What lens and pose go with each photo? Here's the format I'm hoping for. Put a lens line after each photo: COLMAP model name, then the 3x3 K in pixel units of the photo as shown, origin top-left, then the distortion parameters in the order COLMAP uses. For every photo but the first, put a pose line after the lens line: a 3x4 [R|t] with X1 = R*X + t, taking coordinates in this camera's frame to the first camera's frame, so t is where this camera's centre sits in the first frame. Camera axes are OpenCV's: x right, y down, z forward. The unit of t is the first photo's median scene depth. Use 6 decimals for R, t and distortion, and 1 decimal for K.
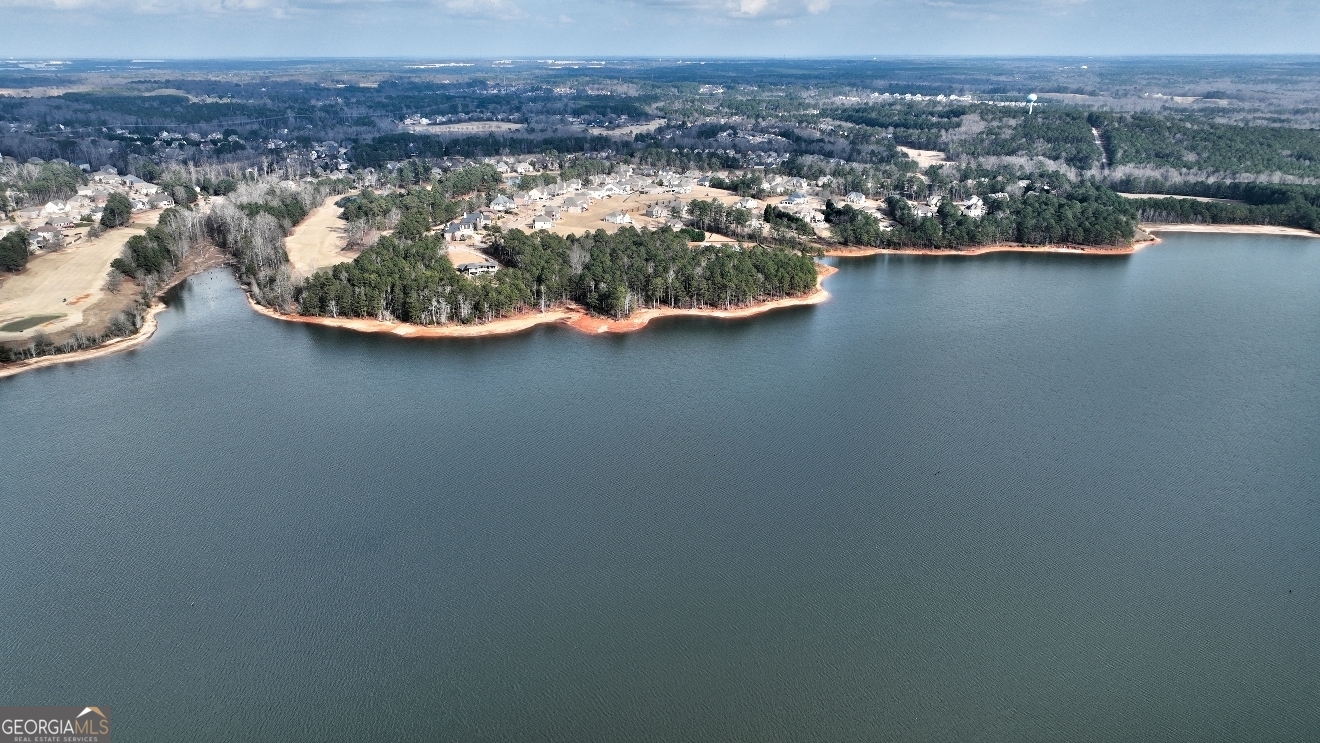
lens RADIAL K [[930.8, 0, 660.0], [0, 930.8, 371.5], [0, 0, 1]] dist [-0.001715, 0.018458]
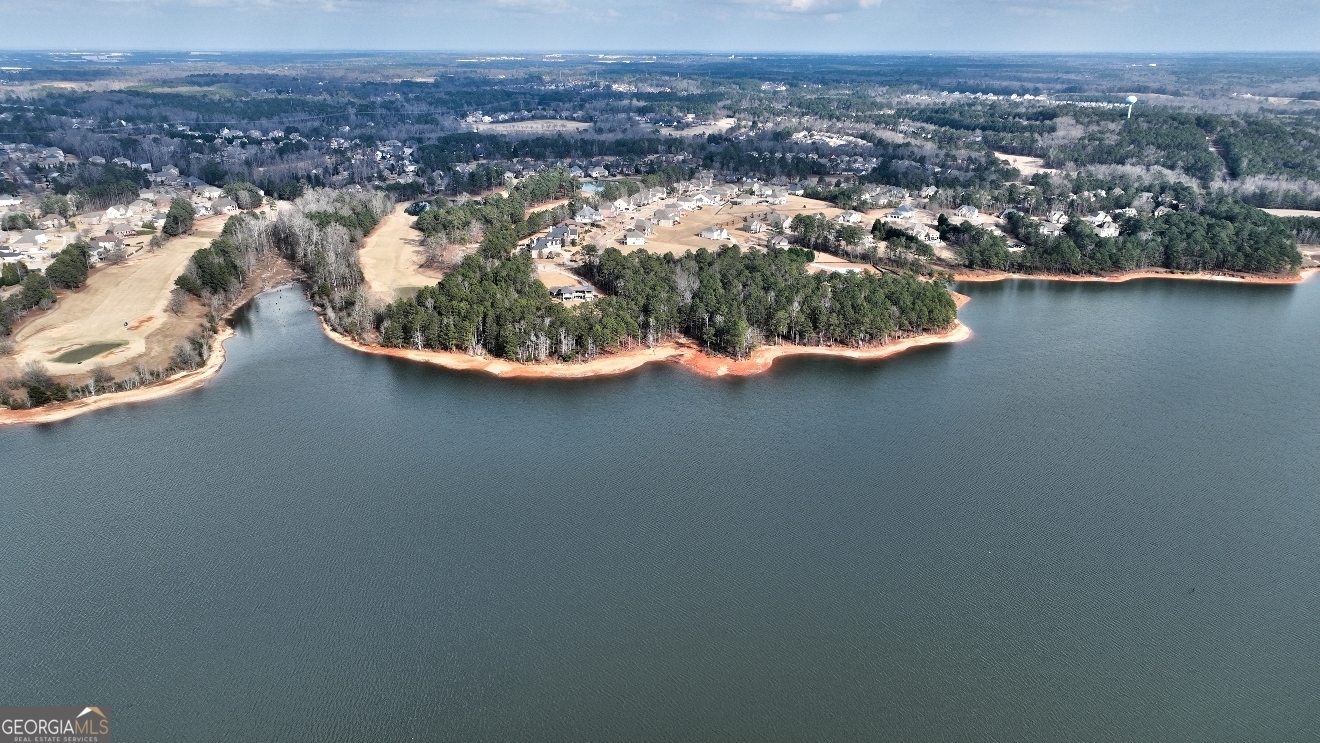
lens RADIAL K [[930.8, 0, 660.0], [0, 930.8, 371.5], [0, 0, 1]] dist [-0.001715, 0.018458]
pose [[0.998885, 0.020126, -0.042715, -0.048804], [-0.019884, 0.999784, 0.006086, -0.028862], [0.042828, -0.005229, 0.999069, 0.071009]]
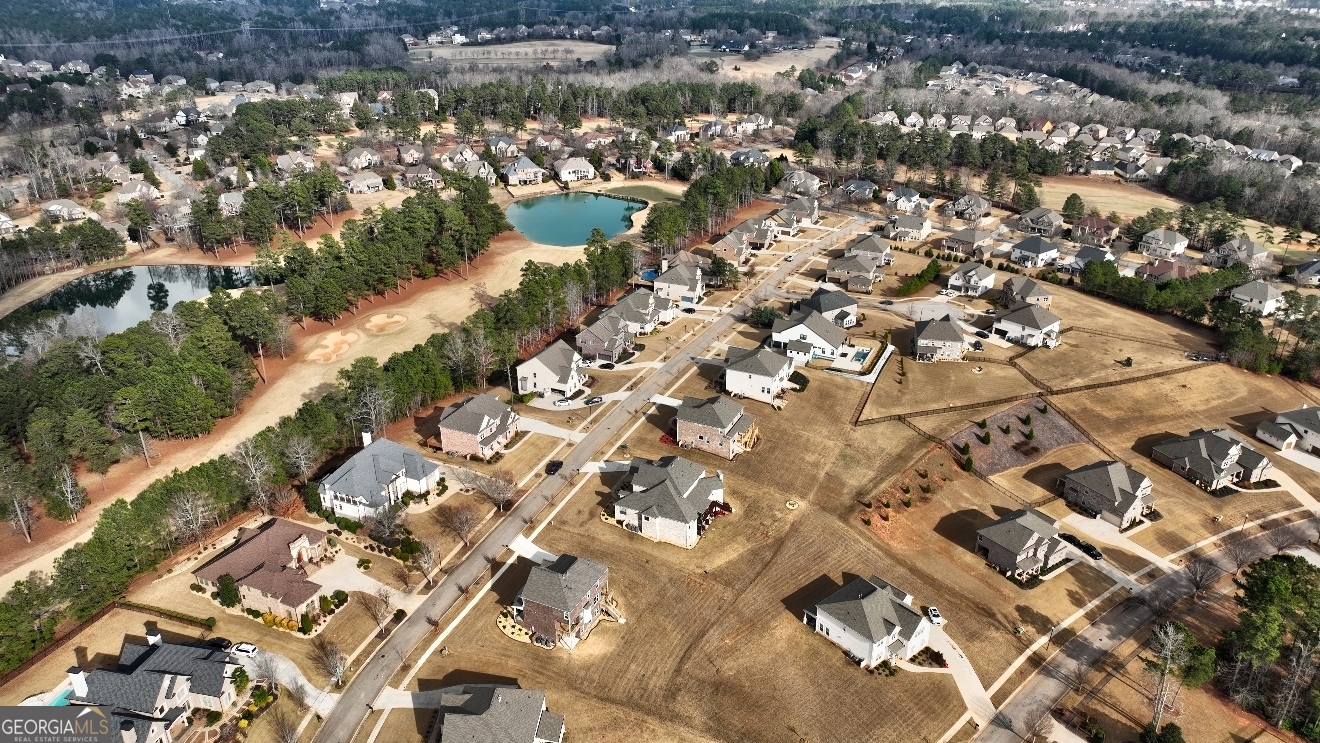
lens RADIAL K [[930.8, 0, 660.0], [0, 930.8, 371.5], [0, 0, 1]] dist [-0.001715, 0.018458]
pose [[0.992384, 0.052745, -0.111320, -0.062149], [-0.041860, 0.994311, 0.097946, -0.205984], [0.115853, -0.092541, 0.988946, 0.679365]]
